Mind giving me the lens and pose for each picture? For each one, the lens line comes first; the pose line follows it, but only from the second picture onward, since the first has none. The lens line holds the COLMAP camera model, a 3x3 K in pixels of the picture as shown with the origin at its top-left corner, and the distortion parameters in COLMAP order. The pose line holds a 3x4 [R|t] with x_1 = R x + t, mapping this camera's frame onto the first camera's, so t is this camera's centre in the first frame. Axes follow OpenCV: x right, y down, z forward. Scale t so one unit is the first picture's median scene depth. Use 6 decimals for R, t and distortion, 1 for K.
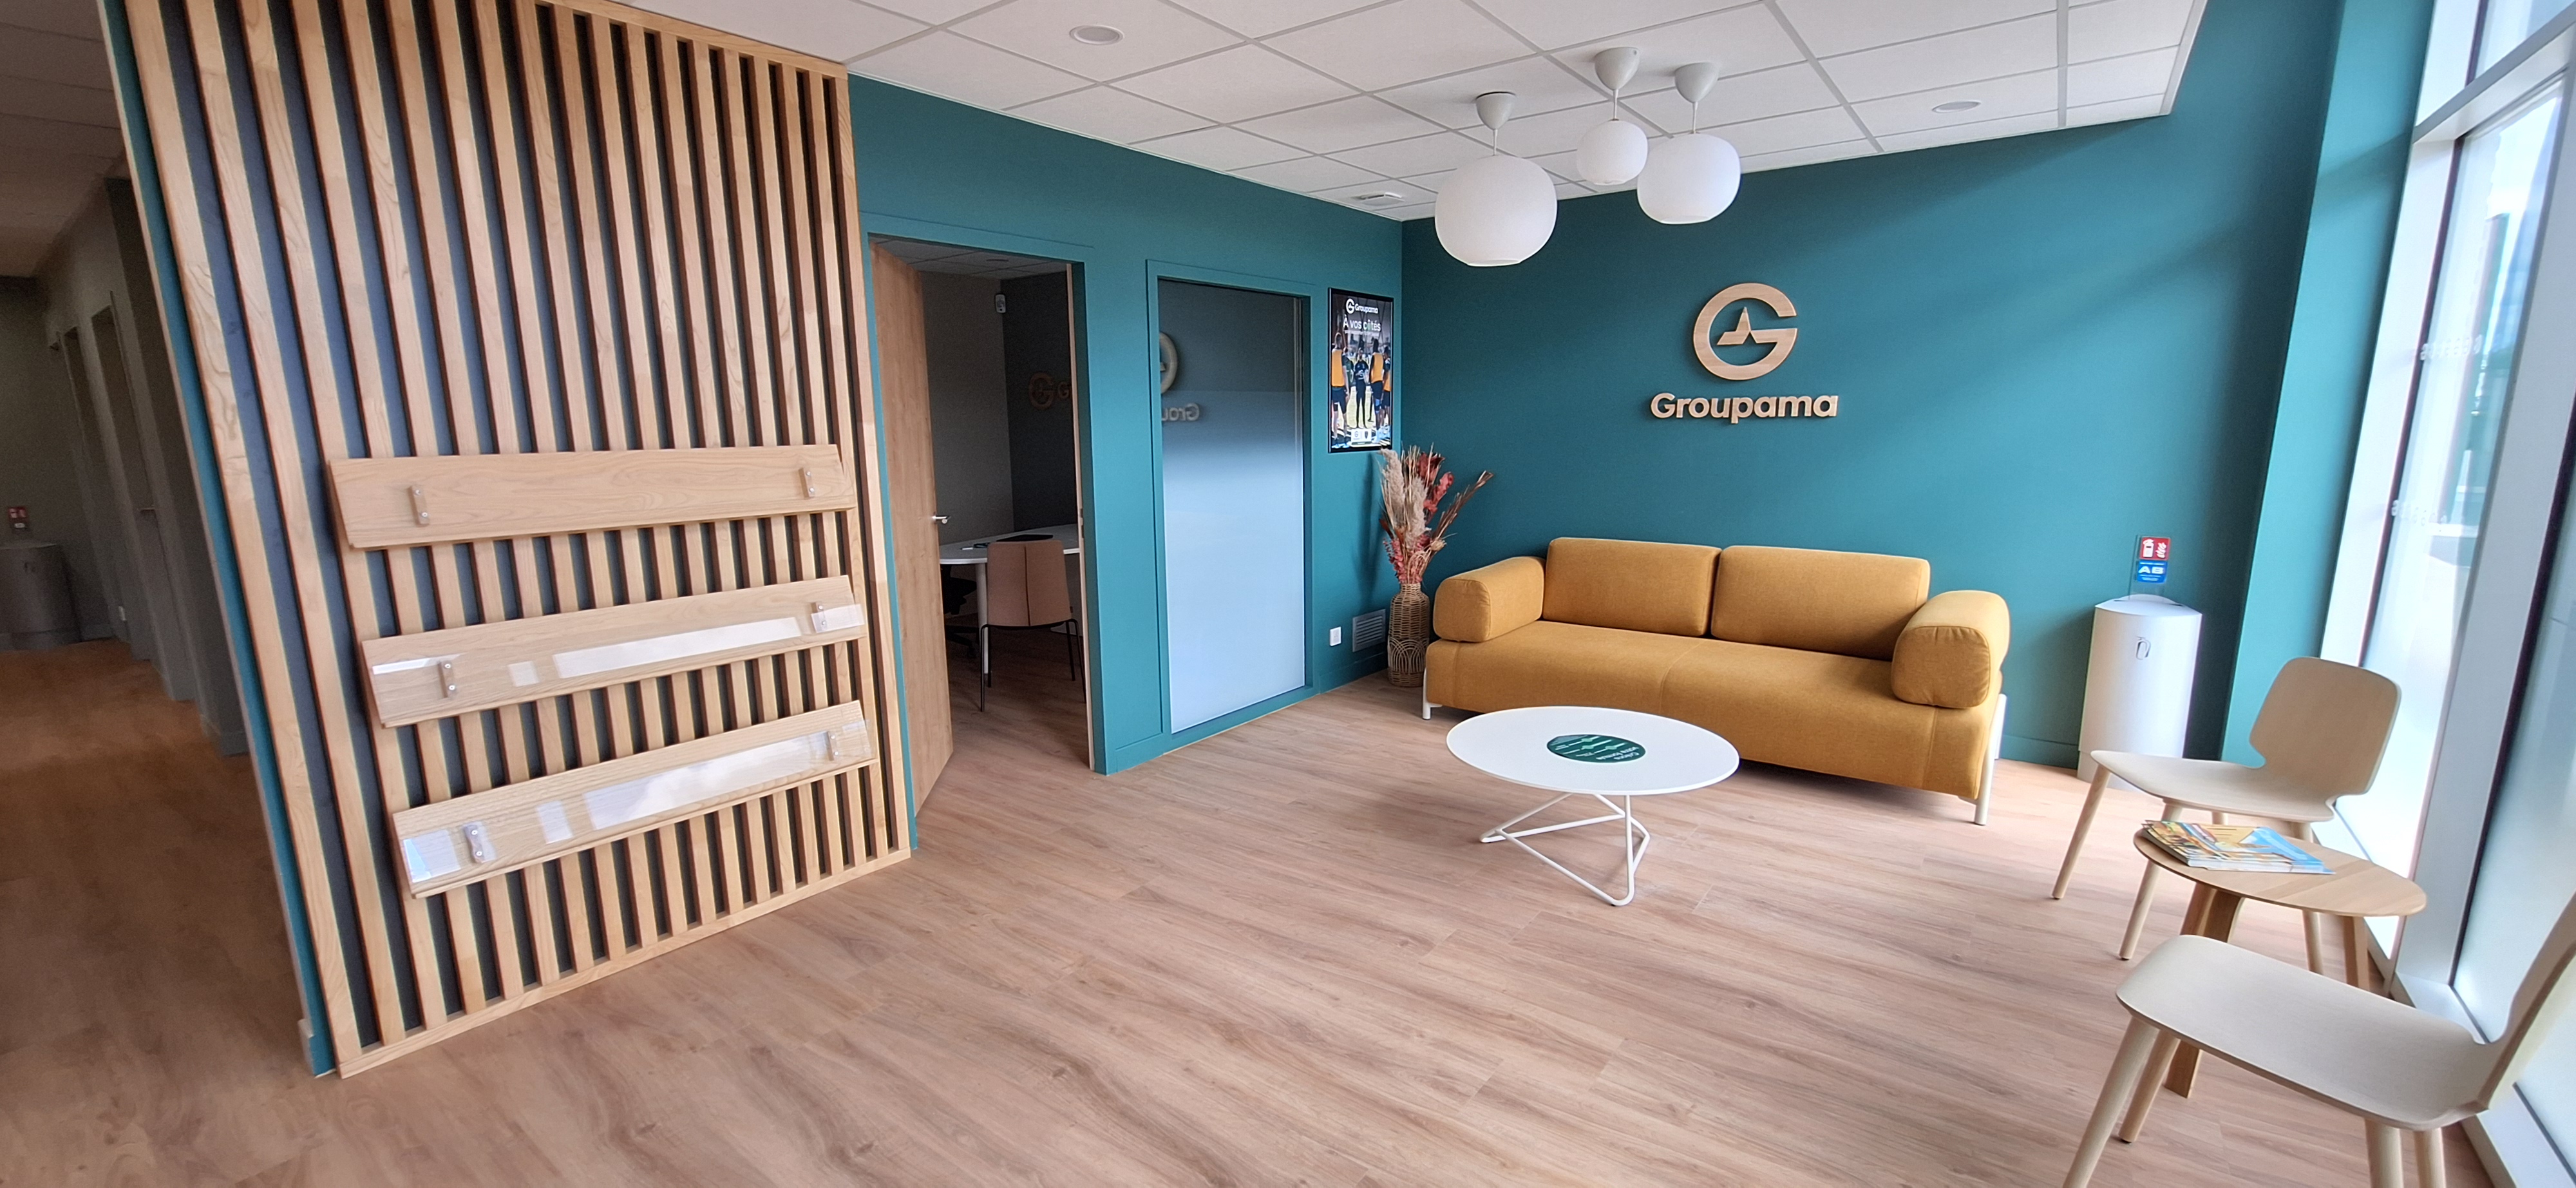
lens RADIAL K [[1003.9, 0, 1288.0], [0, 1003.9, 594.0], [0, 0, 1]] dist [-0.016374, 0.000073]
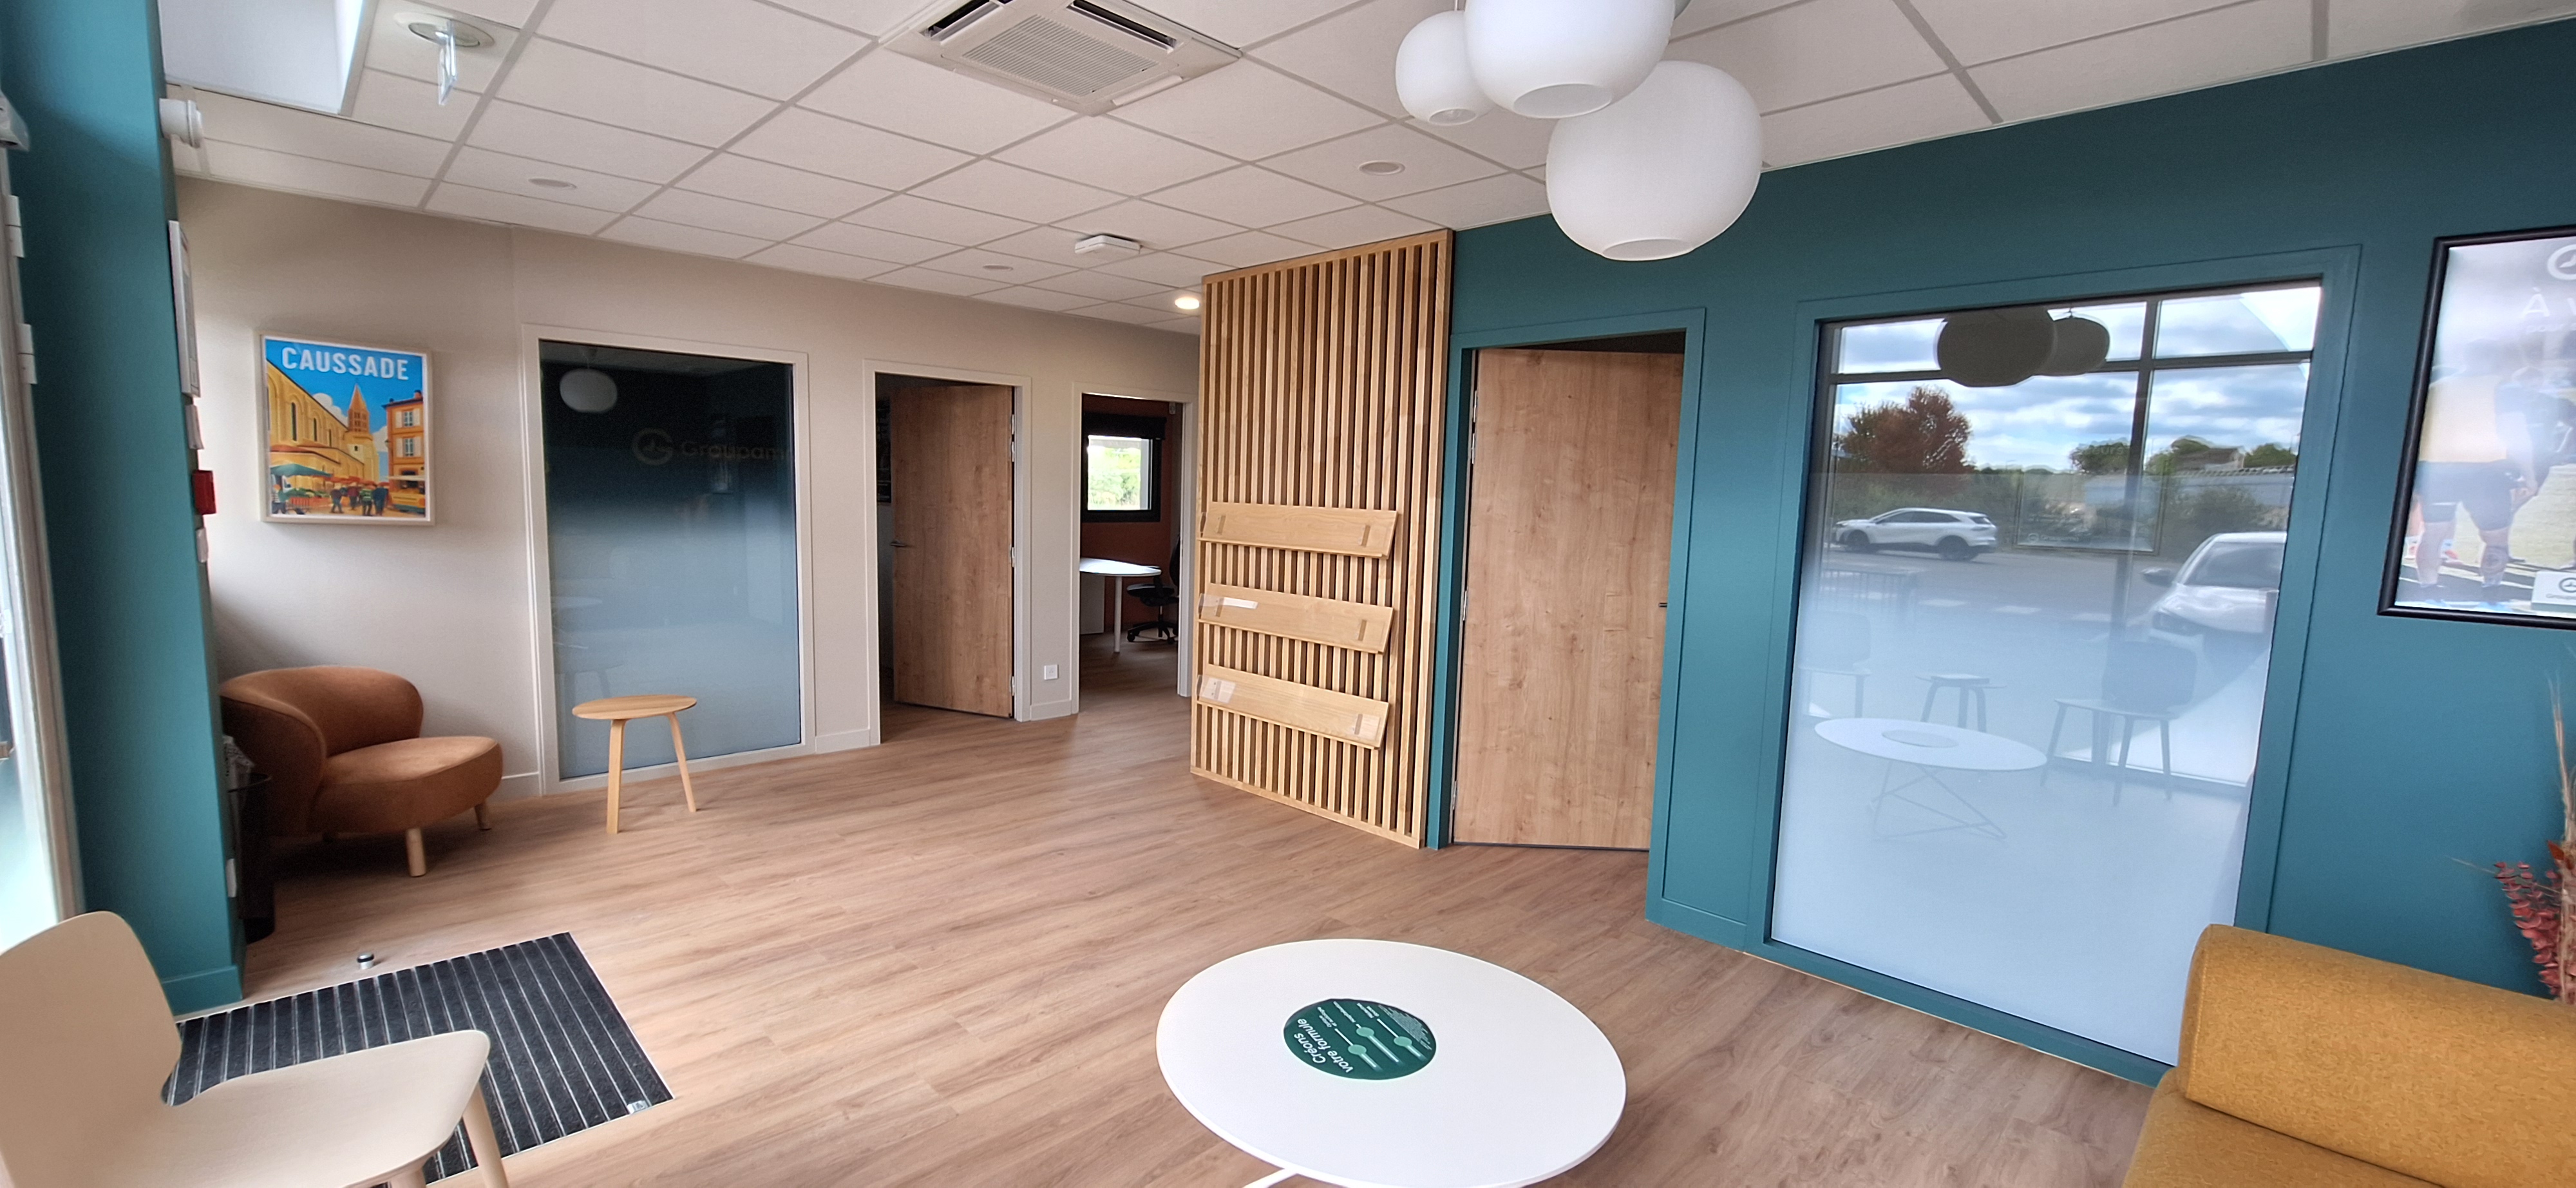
lens RADIAL K [[1029.9, 0, 1273.1], [0, 1029.9, 606.8], [0, 0, 1]] dist [-0.011694, 0.000019]
pose [[-0.148316, 0.117750, -0.981905, 1.096562], [-0.200635, 0.968655, 0.146467, -0.223132], [0.968374, 0.218728, -0.120042, 1.173324]]
